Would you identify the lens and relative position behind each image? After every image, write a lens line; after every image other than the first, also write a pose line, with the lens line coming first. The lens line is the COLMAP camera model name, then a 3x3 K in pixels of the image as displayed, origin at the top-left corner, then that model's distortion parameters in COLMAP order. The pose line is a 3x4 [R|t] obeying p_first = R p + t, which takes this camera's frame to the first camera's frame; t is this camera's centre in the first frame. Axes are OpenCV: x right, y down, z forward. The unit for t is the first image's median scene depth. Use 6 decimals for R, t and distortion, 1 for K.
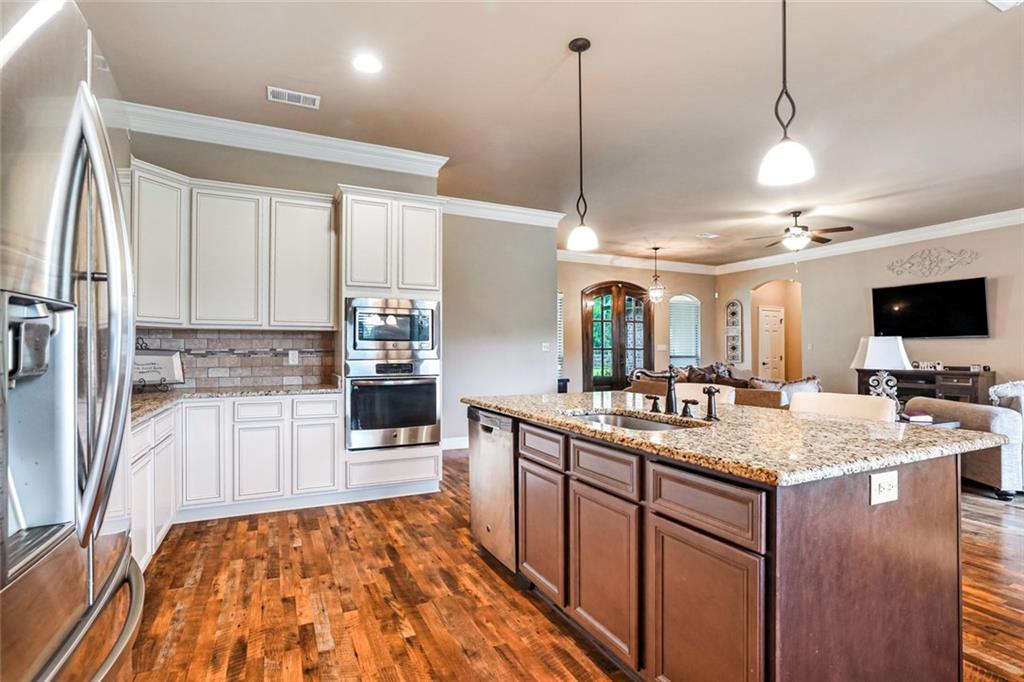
lens RADIAL K [[512.8, 0, 518.2], [0, 512.8, 345.9], [0, 0, 1]] dist [0.001652, 0.003536]
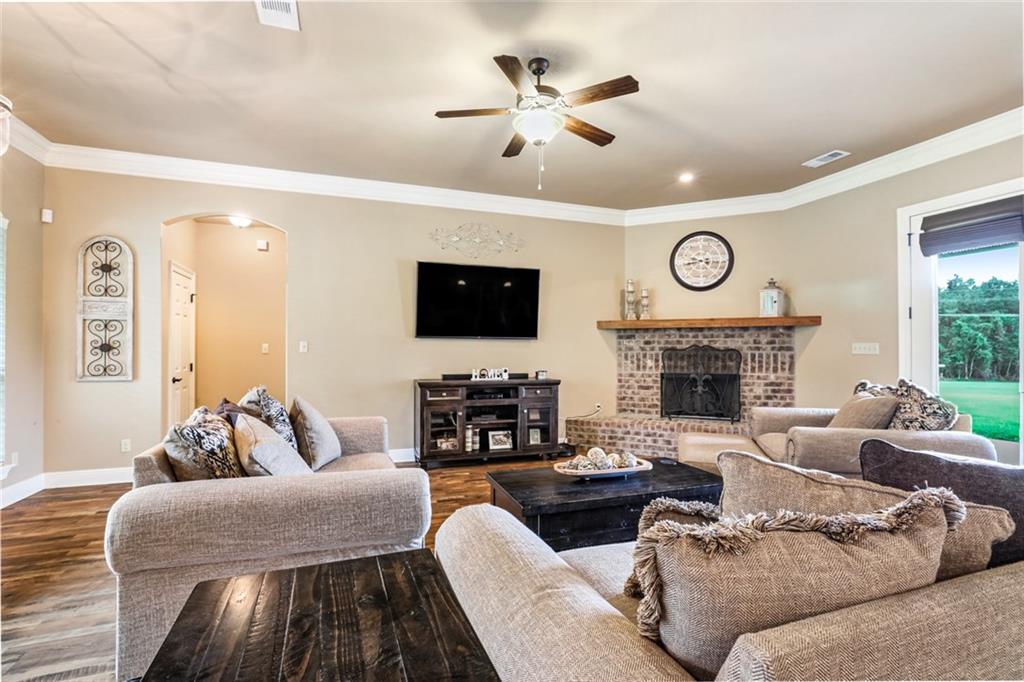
lens RADIAL K [[480.9, 0, 517.5], [0, 480.9, 350.5], [0, 0, 1]] dist [-0.013378, 0.005910]
pose [[0.115102, 0.002730, 0.993350, 0.085991], [-0.011650, 0.999931, -0.001398, 0.003992], [-0.993285, -0.011412, 0.115126, 0.851870]]
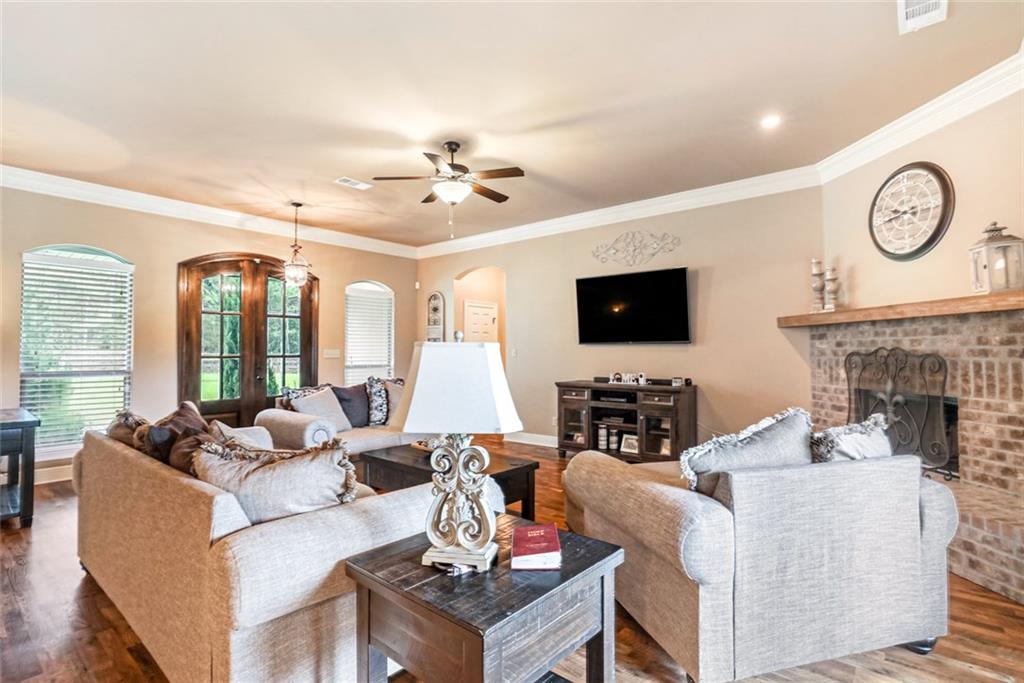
lens RADIAL K [[512.8, 0, 514.9], [0, 512.8, 341.8], [0, 0, 1]] dist [0.001652, 0.003536]
pose [[0.921158, 0.005626, 0.389149, 0.319947], [-0.001405, 0.999937, -0.011130, -0.008022], [-0.389187, 0.009706, 0.921108, 0.337733]]
